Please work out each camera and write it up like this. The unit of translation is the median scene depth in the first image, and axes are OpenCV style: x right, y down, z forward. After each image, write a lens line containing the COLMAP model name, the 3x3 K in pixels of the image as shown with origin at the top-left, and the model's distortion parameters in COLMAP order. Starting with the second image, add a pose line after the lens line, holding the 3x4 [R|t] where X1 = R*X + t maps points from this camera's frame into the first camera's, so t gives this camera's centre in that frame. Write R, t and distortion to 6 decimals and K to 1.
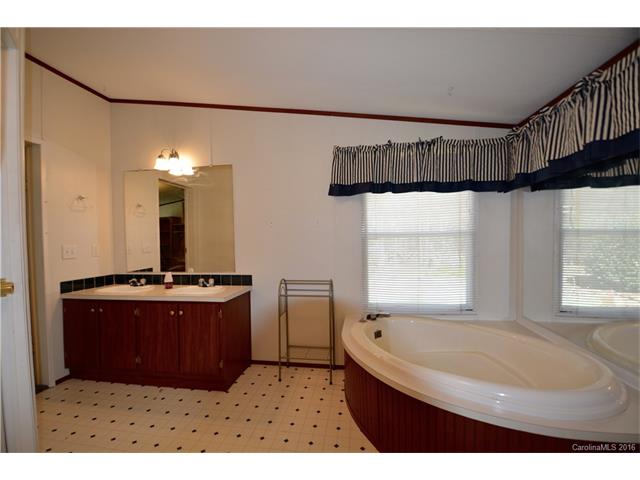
lens RADIAL K [[276.0, 0, 317.3], [0, 276.0, 242.5], [0, 0, 1]] dist [0.000795, -0.018024]
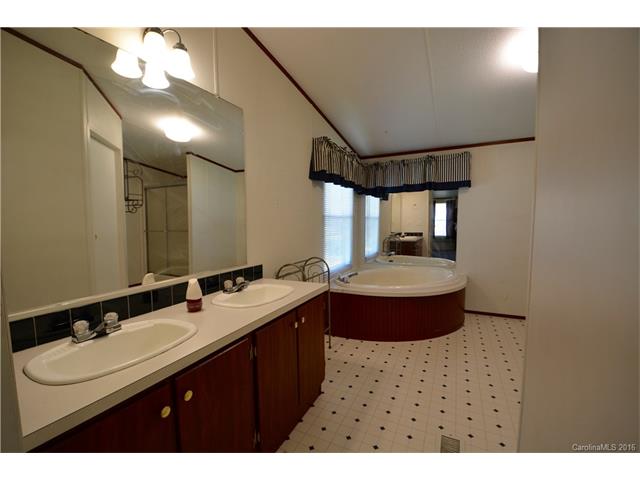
lens RADIAL K [[276.0, 0, 317.3], [0, 276.0, 242.5], [0, 0, 1]] dist [0.000795, -0.018024]
pose [[0.326234, -0.057589, 0.943533, -0.967806], [0.040199, 0.998085, 0.047019, 0.028040], [-0.944434, 0.022590, 0.327924, 0.635422]]
